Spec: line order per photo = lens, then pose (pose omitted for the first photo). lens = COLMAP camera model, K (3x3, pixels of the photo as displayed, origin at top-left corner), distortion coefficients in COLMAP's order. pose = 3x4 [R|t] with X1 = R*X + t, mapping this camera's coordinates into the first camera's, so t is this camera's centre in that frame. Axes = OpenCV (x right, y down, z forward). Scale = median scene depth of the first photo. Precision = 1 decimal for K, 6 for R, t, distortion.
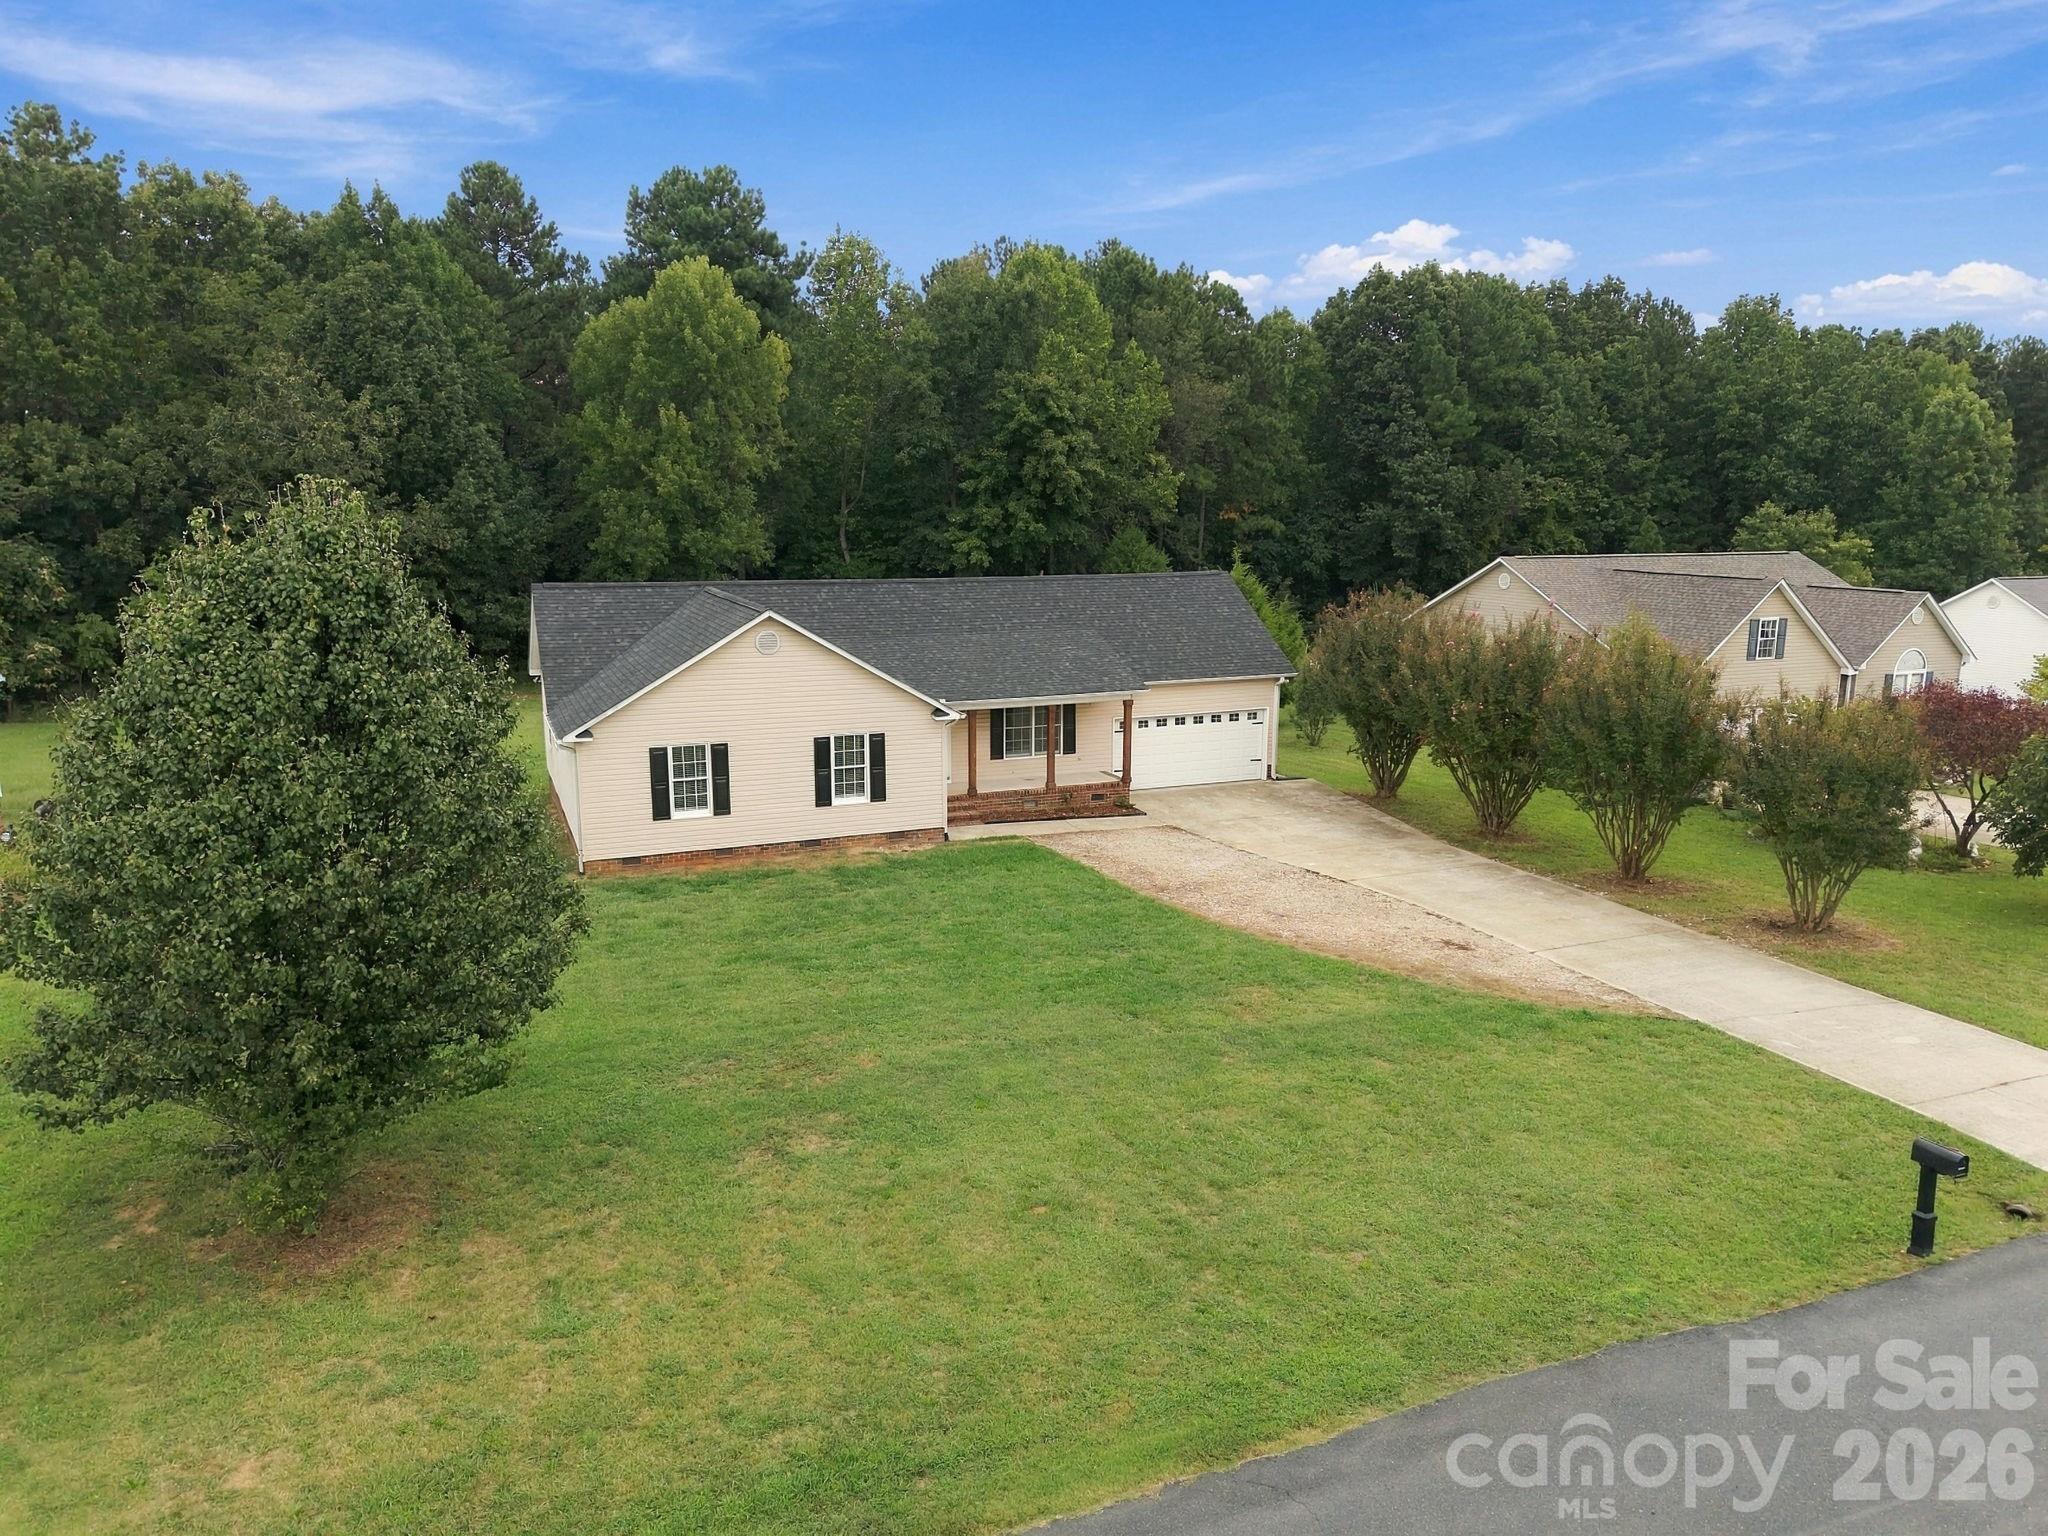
lens RADIAL K [[1380.0, 0, 1028.3], [0, 1380.0, 769.0], [0, 0, 1]] dist [0.004650, -0.000867]
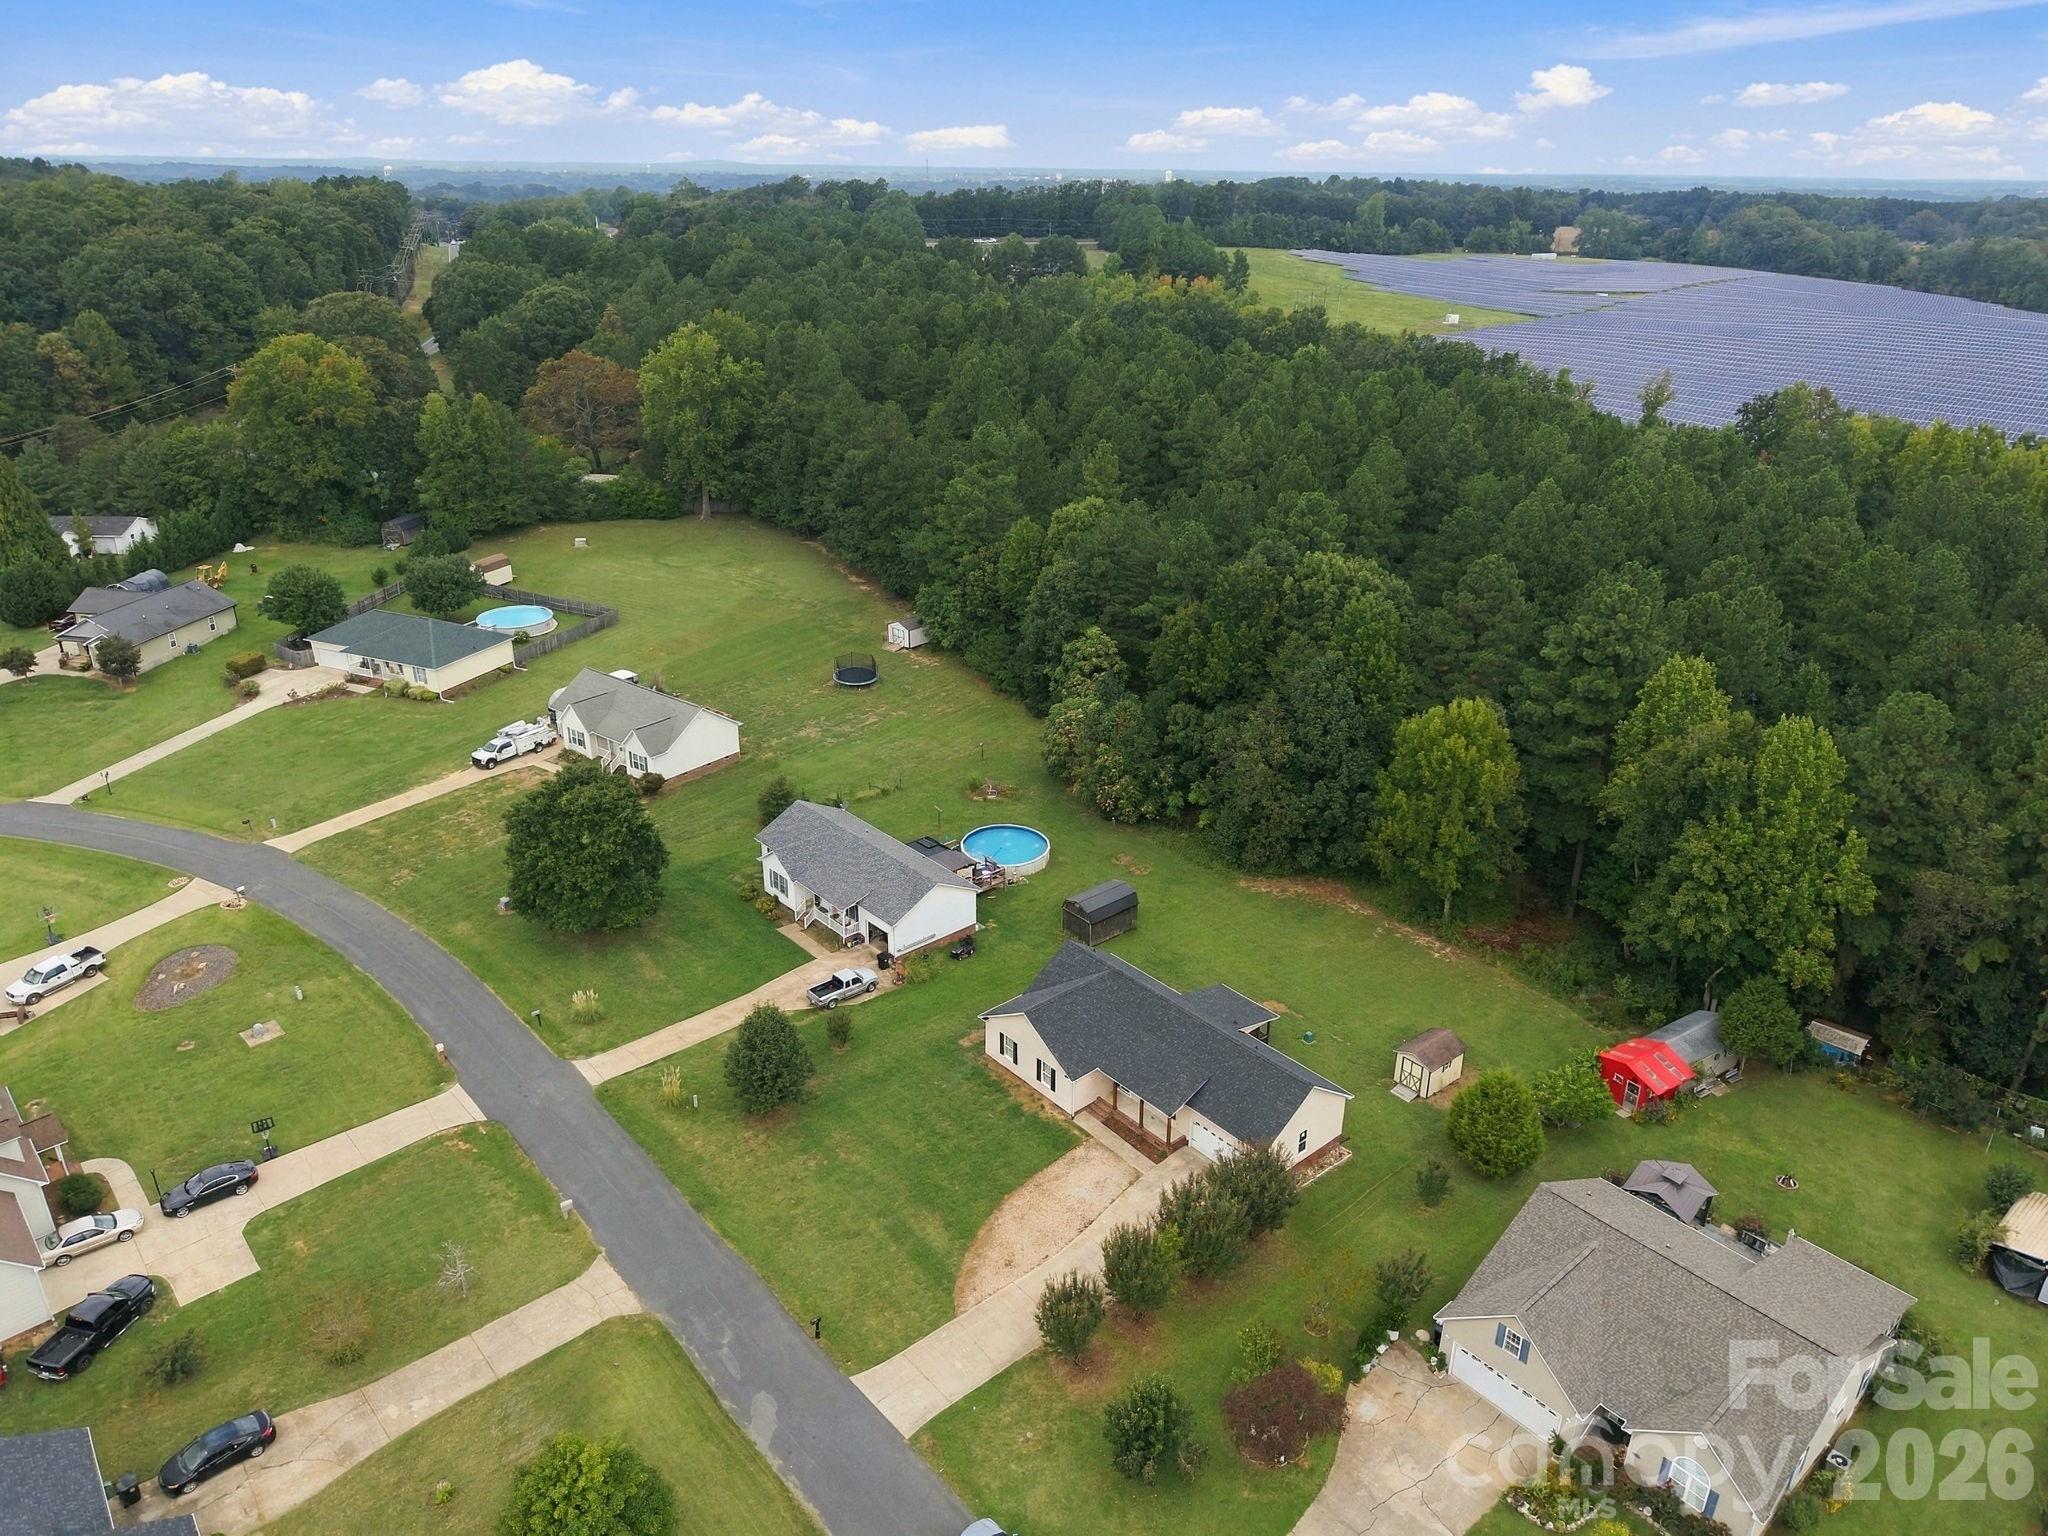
lens RADIAL K [[1360.4, 0, 1026.8], [0, 1360.4, 769.7], [0, 0, 1]] dist [0.021315, -0.000842]
pose [[0.308185, 0.389543, -0.867916, 1.133950], [-0.205262, 0.918061, 0.339164, -0.845069], [0.928918, 0.073624, 0.362891, -0.017215]]
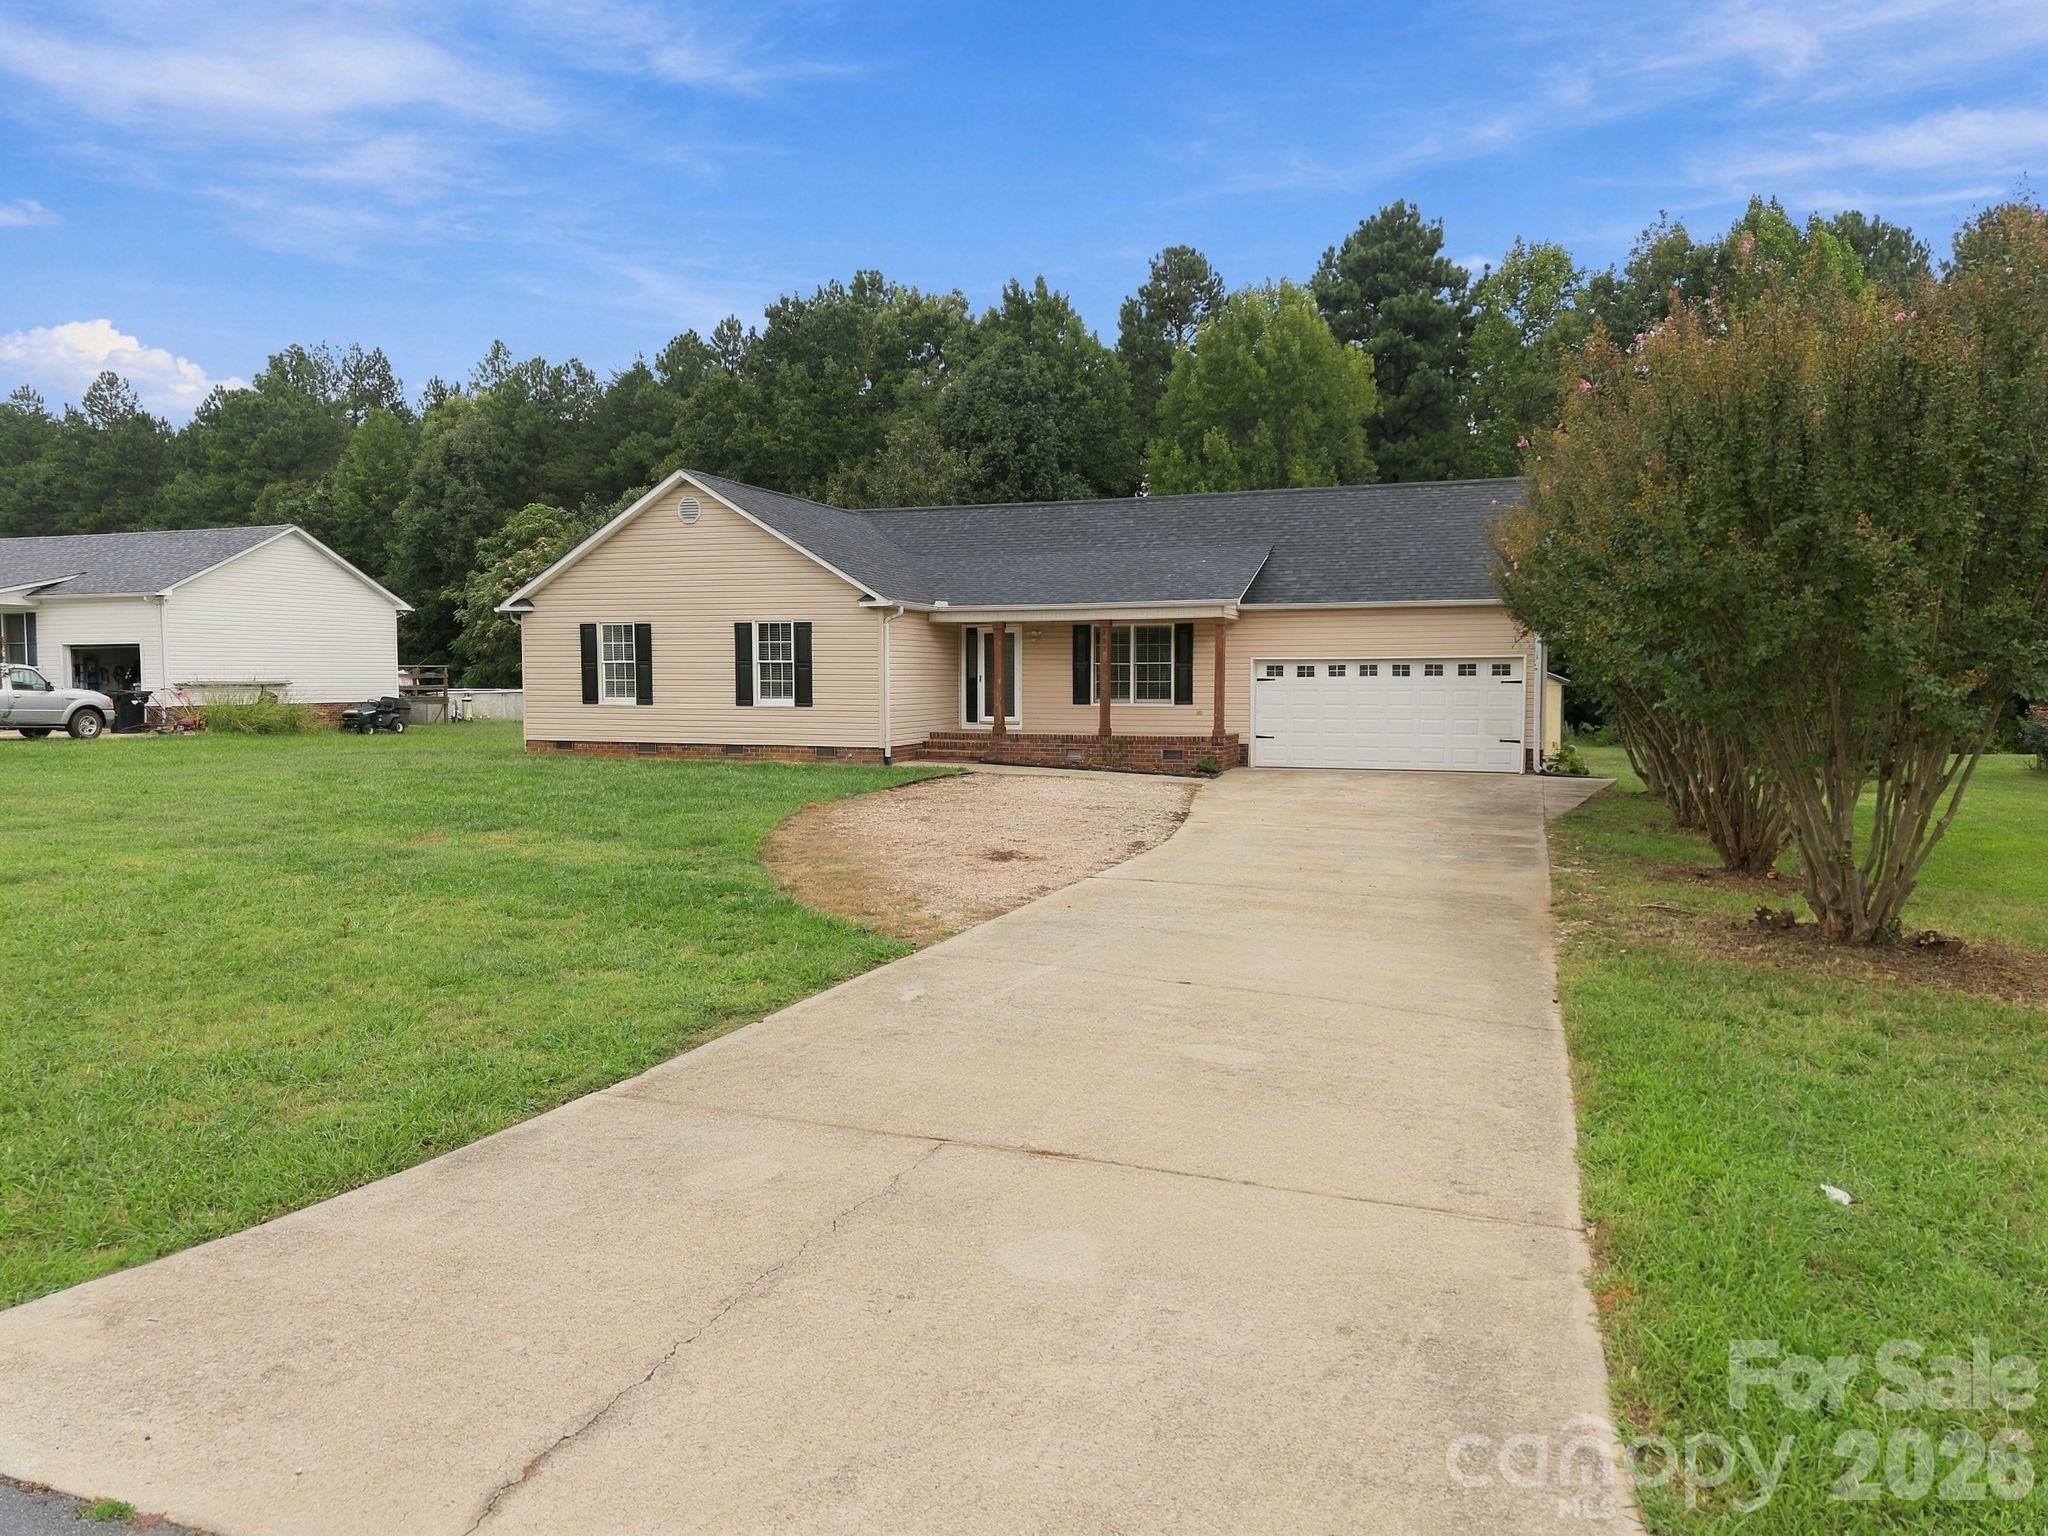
lens RADIAL K [[1360.4, 0, 1026.8], [0, 1360.4, 769.7], [0, 0, 1]] dist [0.021315, -0.000842]
pose [[0.731385, 0.044117, -0.680536, 0.325020], [-0.134108, 0.987724, -0.080098, 0.064680], [0.668648, 0.149848, 0.728323, 0.304447]]
